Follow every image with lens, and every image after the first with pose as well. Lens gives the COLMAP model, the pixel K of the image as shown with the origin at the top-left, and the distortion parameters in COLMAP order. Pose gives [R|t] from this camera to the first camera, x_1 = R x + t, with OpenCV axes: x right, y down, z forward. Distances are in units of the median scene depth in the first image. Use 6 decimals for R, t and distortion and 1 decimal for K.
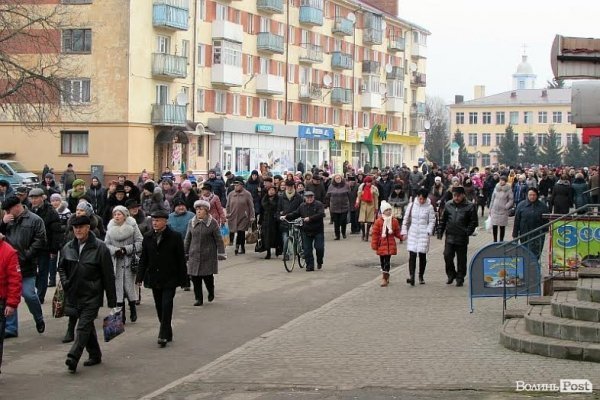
lens RADIAL K [[2030.9, 0, 300.0], [0, 2030.9, 199.9], [0, 0, 1]] dist [-0.241567, 0.000000]
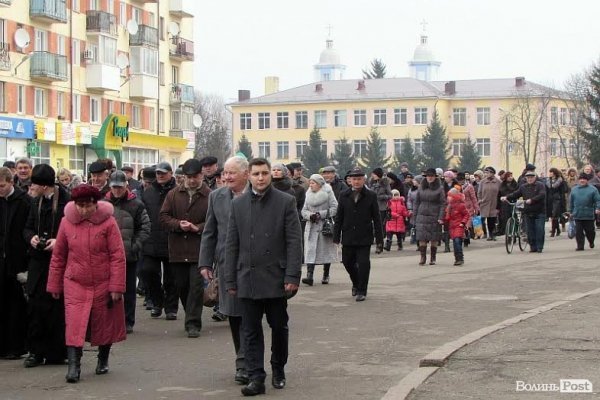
lens RADIAL K [[2030.9, 0, 300.0], [0, 2030.9, 200.1], [0, 0, 1]] dist [-0.241567, 0.000000]
pose [[0.993999, -0.021846, 0.107184, 0.026074], [0.023473, 0.999627, -0.013944, -0.002168], [-0.106839, 0.016376, 0.994141, 0.364014]]
